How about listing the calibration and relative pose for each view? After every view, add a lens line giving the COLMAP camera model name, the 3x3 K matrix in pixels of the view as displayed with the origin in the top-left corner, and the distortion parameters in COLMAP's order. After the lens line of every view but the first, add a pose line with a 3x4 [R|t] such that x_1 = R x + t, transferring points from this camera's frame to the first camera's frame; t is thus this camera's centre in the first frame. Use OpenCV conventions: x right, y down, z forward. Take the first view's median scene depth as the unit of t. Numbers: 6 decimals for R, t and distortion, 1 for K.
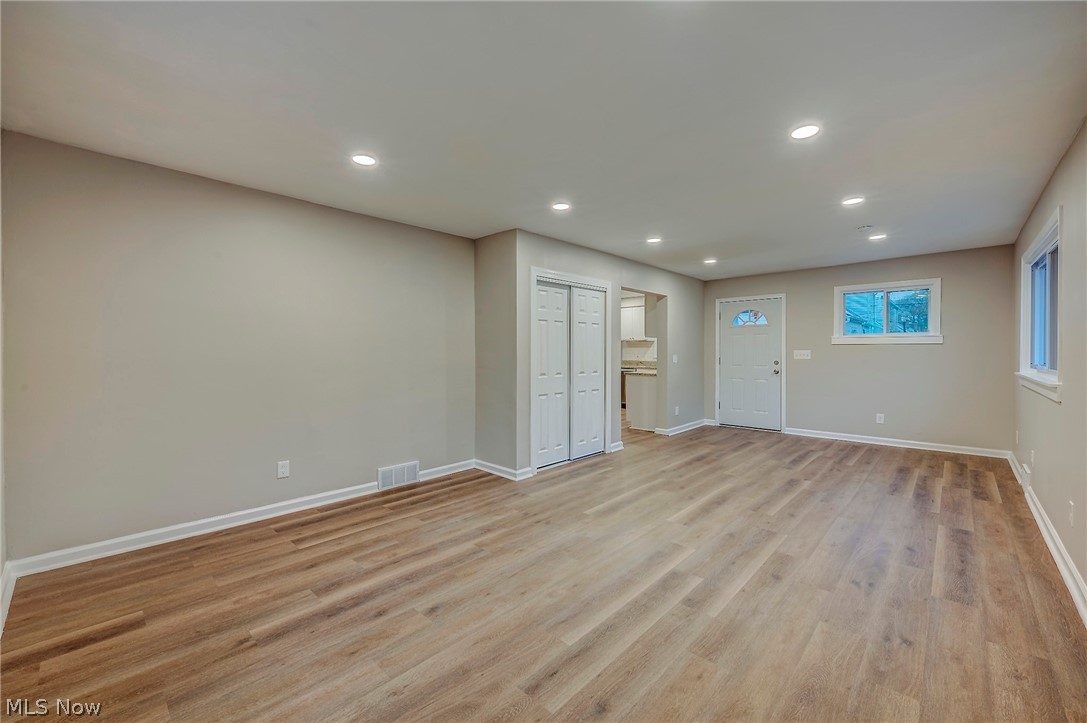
lens RADIAL K [[429.1, 0, 538.0], [0, 429.1, 357.6], [0, 0, 1]] dist [-0.000156, -0.000442]
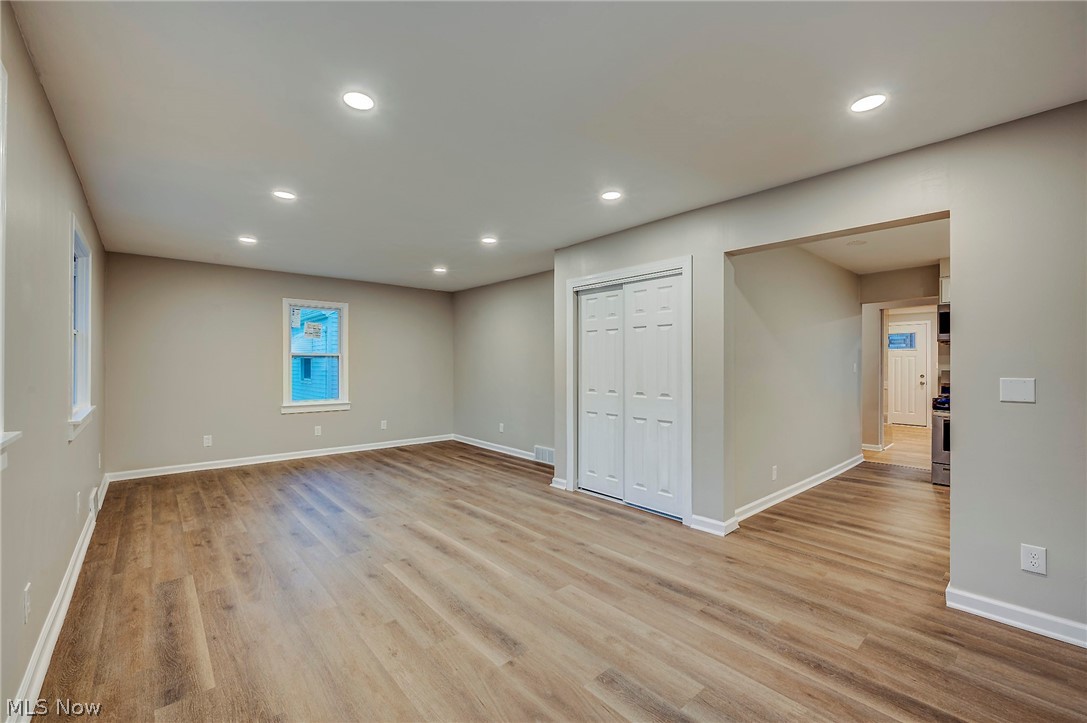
lens RADIAL K [[446.0, 0, 540.0], [0, 446.0, 363.7], [0, 0, 1]] dist [-0.002533, -0.000132]
pose [[-0.078861, -0.000138, -0.996886, 1.360921], [-0.014839, 0.999889, 0.001036, -0.024094], [0.996775, 0.014874, -0.078855, 1.347364]]
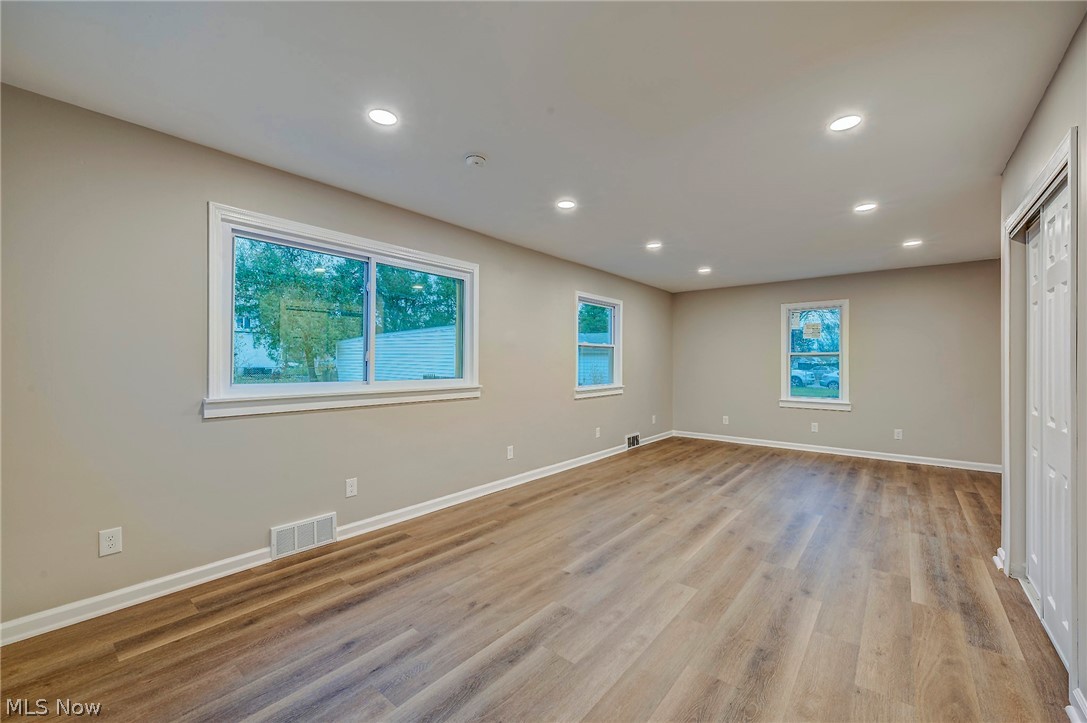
lens RADIAL K [[437.1, 0, 548.1], [0, 437.1, 361.2], [0, 0, 1]] dist [-0.000173, -0.000101]
pose [[-0.995864, -0.001748, -0.090841, 0.900895], [-0.002875, 0.999921, 0.012273, -0.034383], [0.090812, 0.012483, -0.995790, 2.056225]]
